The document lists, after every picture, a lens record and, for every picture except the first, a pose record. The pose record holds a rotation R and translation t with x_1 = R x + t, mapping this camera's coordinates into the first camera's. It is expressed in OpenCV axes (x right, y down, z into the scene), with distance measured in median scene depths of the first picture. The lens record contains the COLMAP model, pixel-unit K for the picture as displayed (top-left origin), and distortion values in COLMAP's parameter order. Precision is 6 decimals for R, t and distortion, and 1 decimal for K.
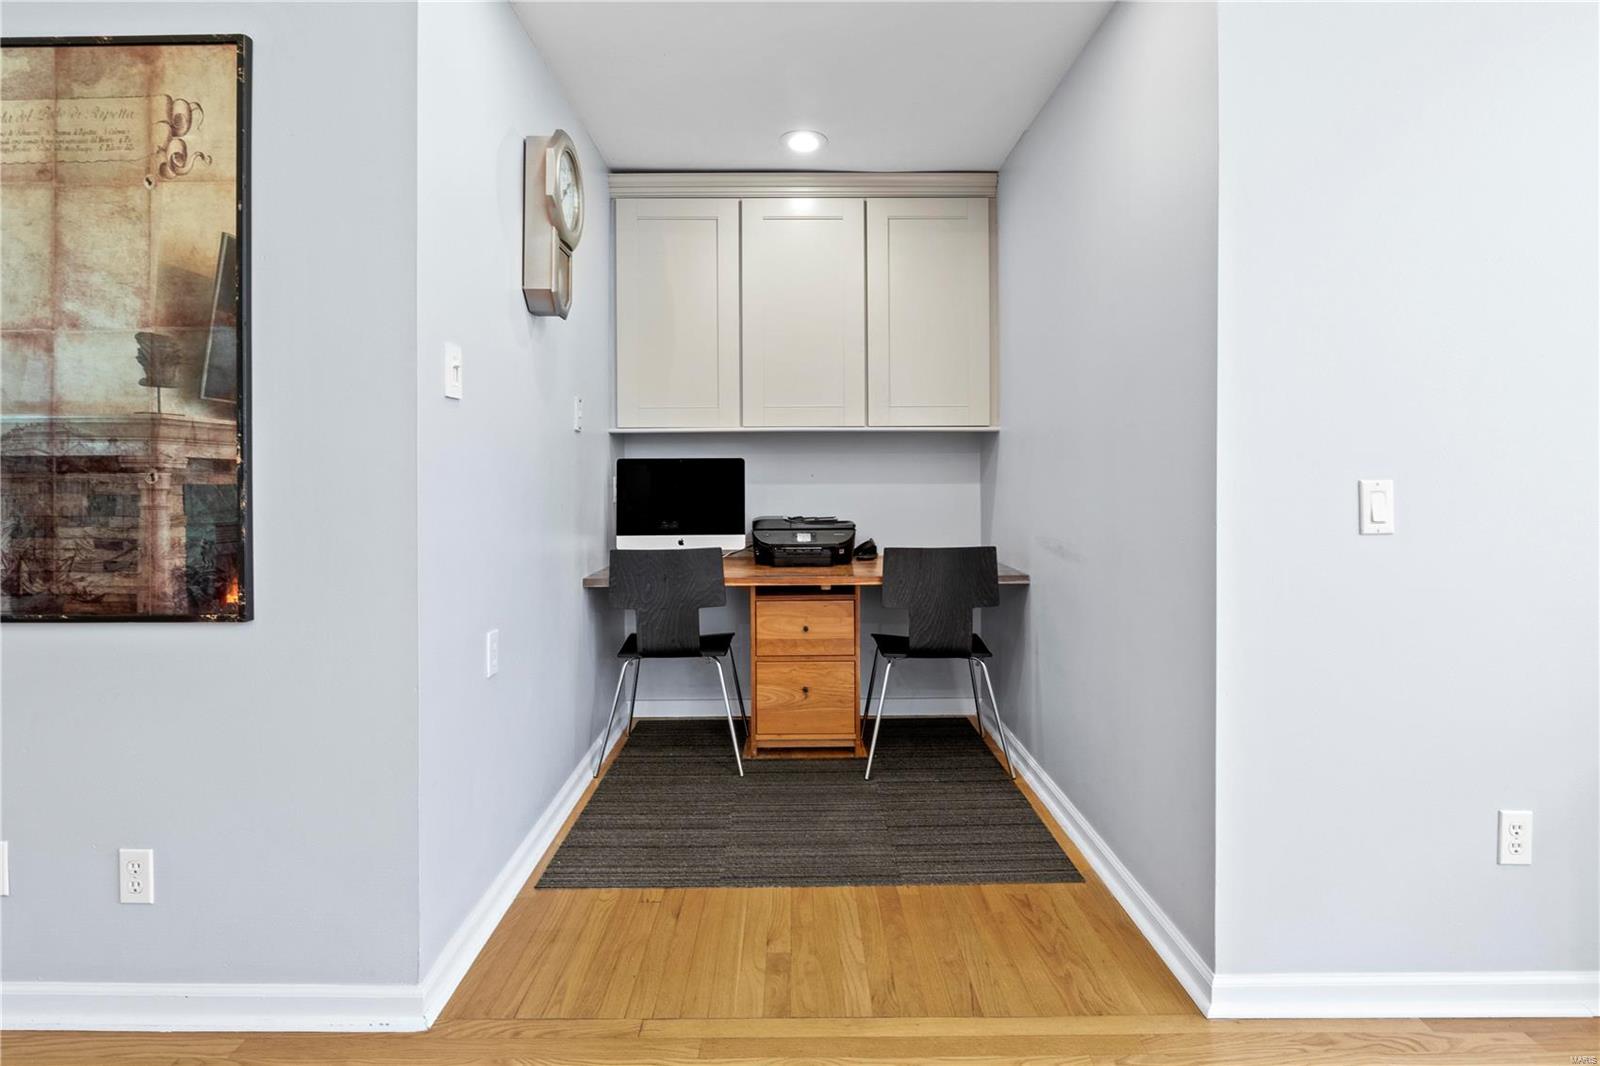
lens RADIAL K [[825.1, 0, 795.2], [0, 825.1, 475.7], [0, 0, 1]] dist [-0.003689, -0.000520]
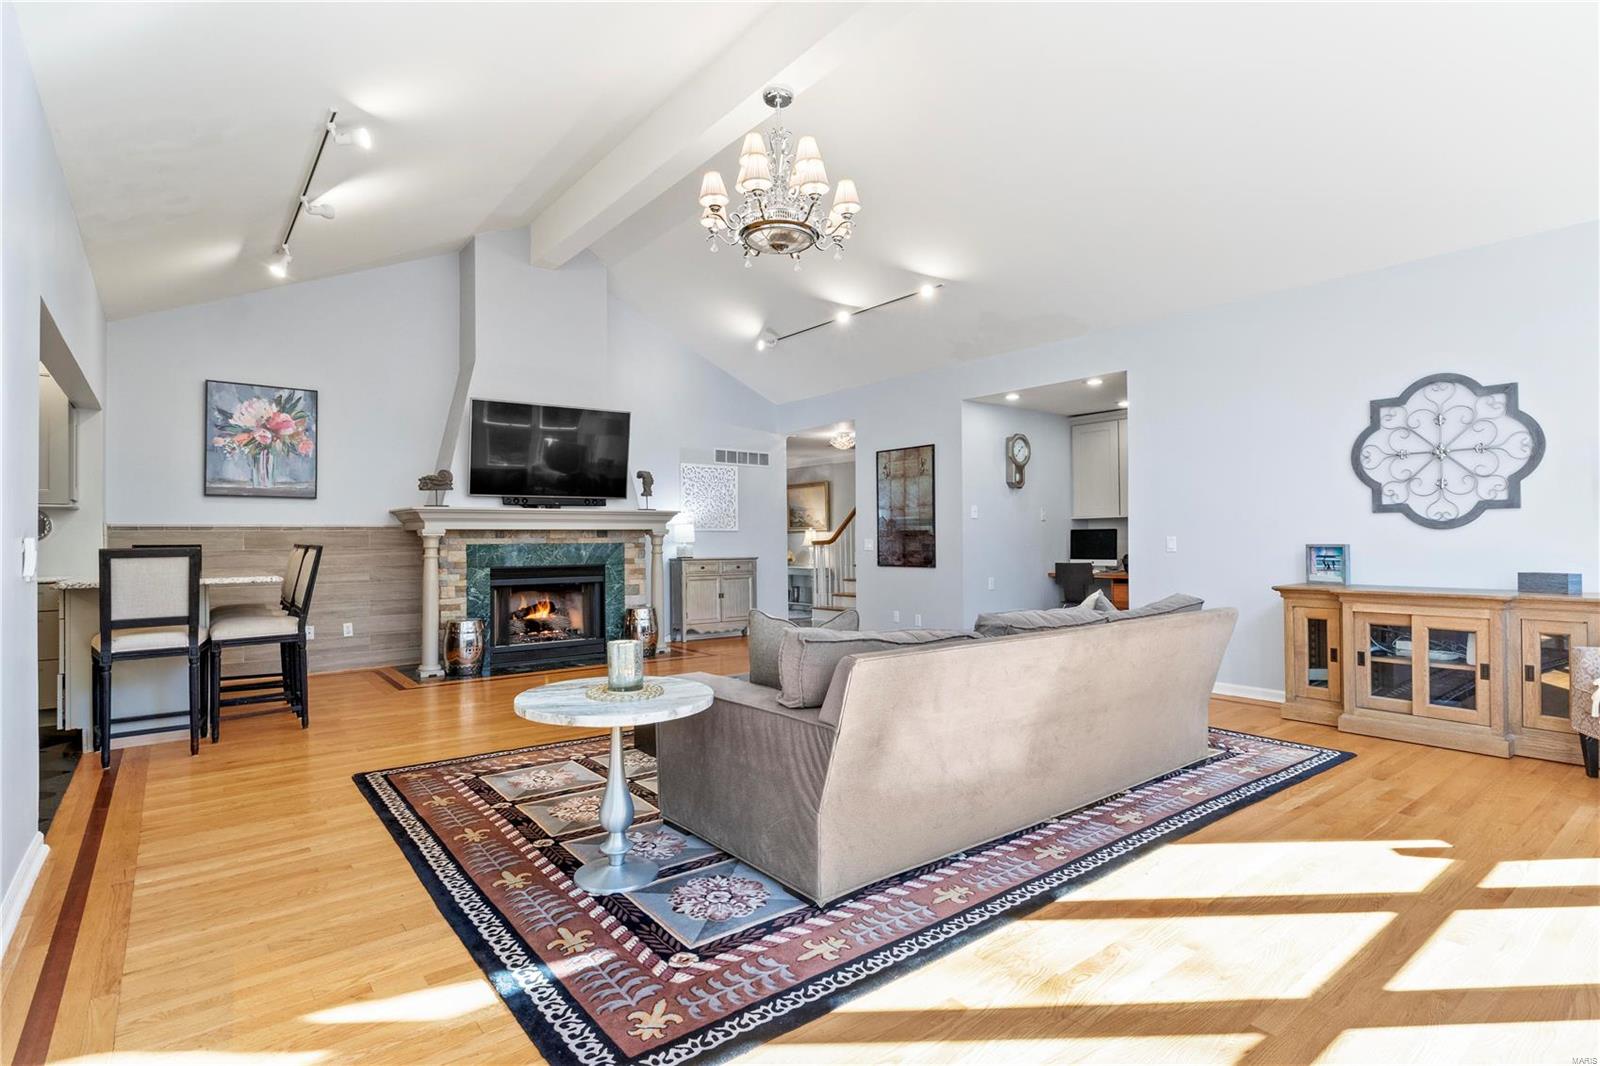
lens RADIAL K [[824.5, 0, 796.7], [0, 824.5, 526.7], [0, 0, 1]] dist [-0.002646, 0.000263]
pose [[0.632590, -0.011634, -0.774399, 1.743664], [0.005090, 0.999928, -0.010865, -0.007750], [0.774470, 0.002931, 0.632604, -1.819750]]
